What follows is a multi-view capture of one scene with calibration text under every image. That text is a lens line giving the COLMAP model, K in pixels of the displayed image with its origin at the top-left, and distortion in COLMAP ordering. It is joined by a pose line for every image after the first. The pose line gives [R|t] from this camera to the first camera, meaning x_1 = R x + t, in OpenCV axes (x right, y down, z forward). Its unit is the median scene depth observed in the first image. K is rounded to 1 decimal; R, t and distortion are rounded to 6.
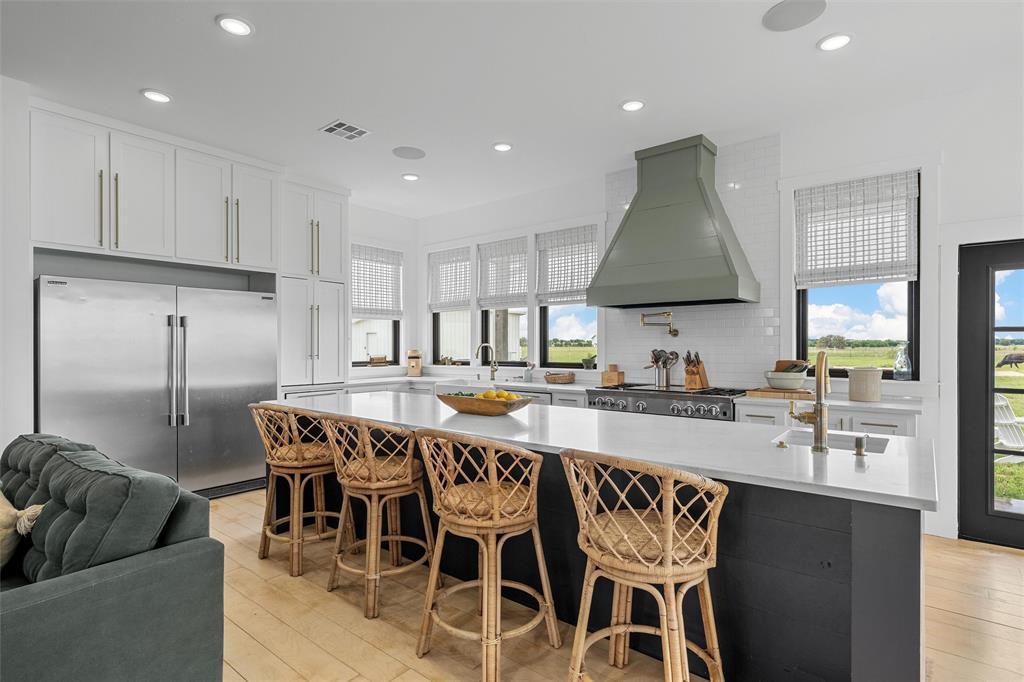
lens RADIAL K [[511.1, 0, 511.4], [0, 511.1, 344.7], [0, 0, 1]] dist [0.001682, 0.000058]
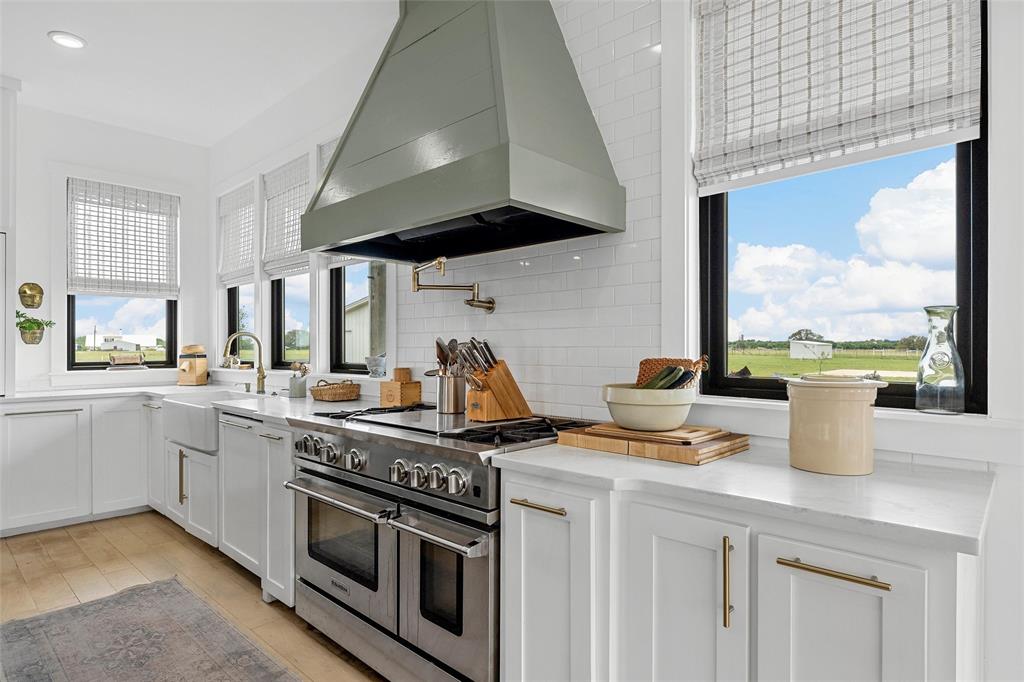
lens RADIAL K [[555.3, 0, 512.6], [0, 555.3, 344.7], [0, 0, 1]] dist [-0.005542, -0.000314]
pose [[0.997782, -0.002616, -0.066521, 0.425151], [0.002627, 0.999997, 0.000078, 0.018043], [0.066520, -0.000252, 0.997785, 0.511126]]
